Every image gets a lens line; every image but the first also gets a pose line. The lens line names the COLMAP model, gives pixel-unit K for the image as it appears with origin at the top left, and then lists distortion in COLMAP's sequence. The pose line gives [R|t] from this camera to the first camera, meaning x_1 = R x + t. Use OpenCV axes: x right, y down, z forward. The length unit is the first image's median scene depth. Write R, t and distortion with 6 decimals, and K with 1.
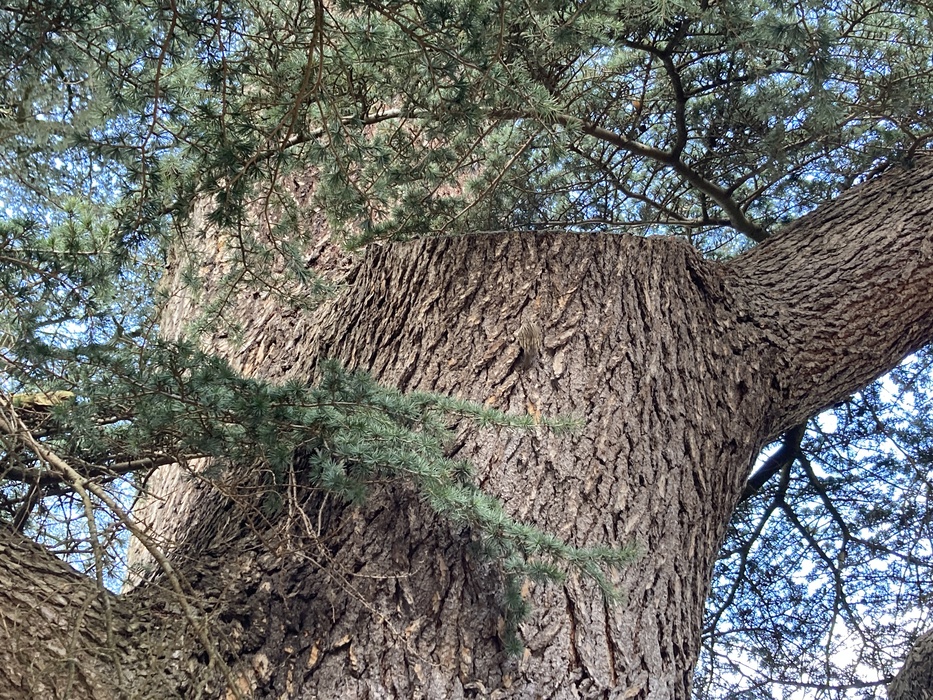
lens RADIAL K [[1263.0, 0, 467.1], [0, 1263.0, 377.7], [0, 0, 1]] dist [0.091094, 0.002292]
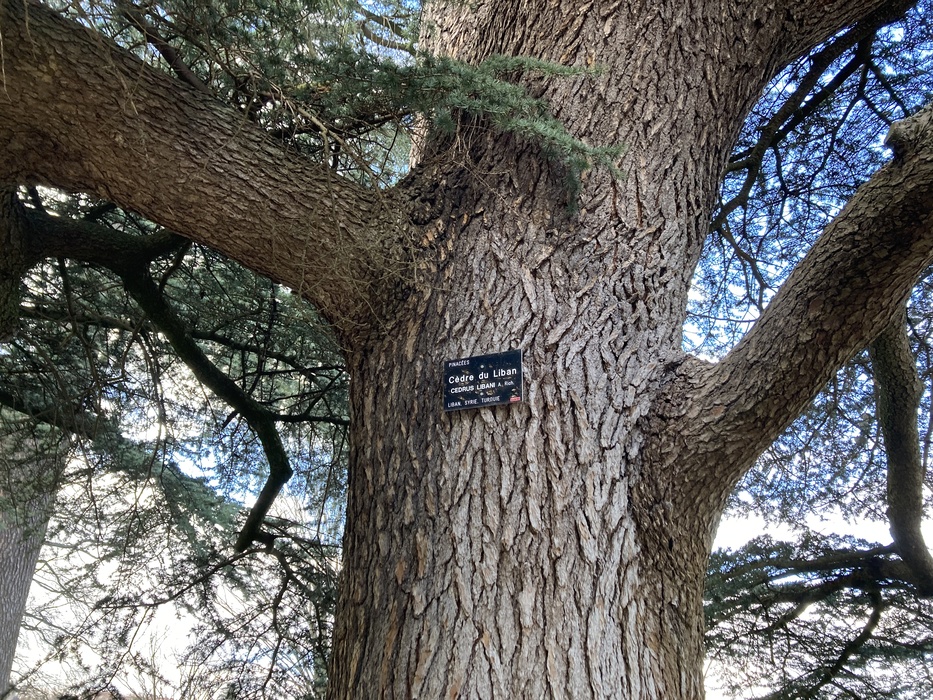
lens RADIAL K [[738.1, 0, 466.5], [0, 738.1, 350.0], [0, 0, 1]] dist [0.034296, -0.000161]
pose [[0.952012, 0.004771, -0.306022, 0.185002], [0.112954, 0.923816, 0.365795, 0.002191], [0.284454, -0.382808, 0.878945, -0.013521]]
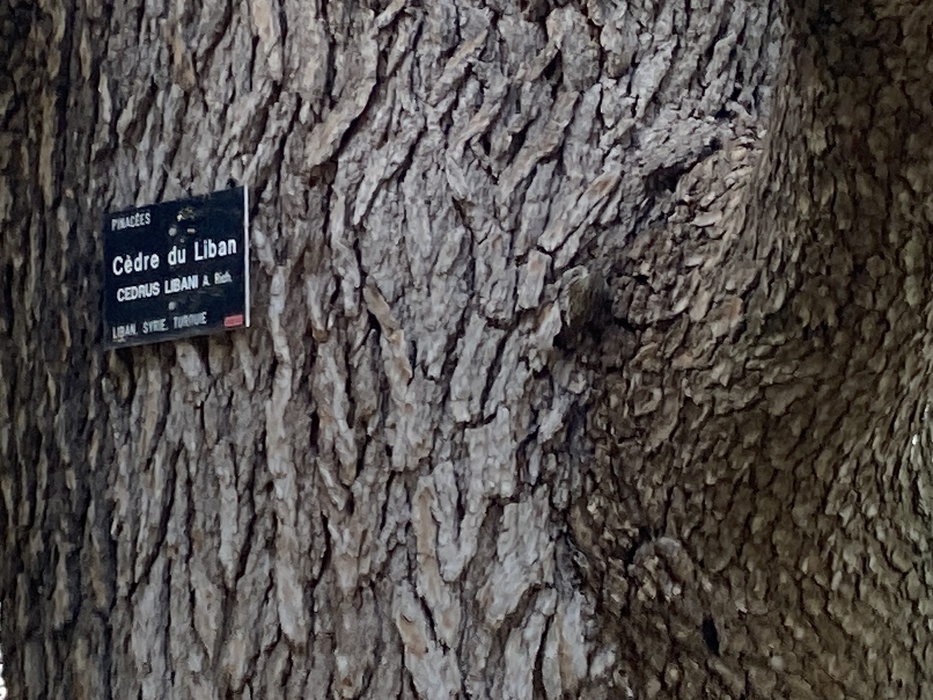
lens RADIAL K [[3808.8, 0, 466.5], [0, 3808.8, 350.0], [0, 0, 1]] dist [0.192314, -0.166493]
pose [[0.800767, 0.015294, -0.598781, 1.133059], [0.362222, 0.783803, 0.504429, -0.469736], [0.477041, -0.620821, 0.622103, -0.318980]]
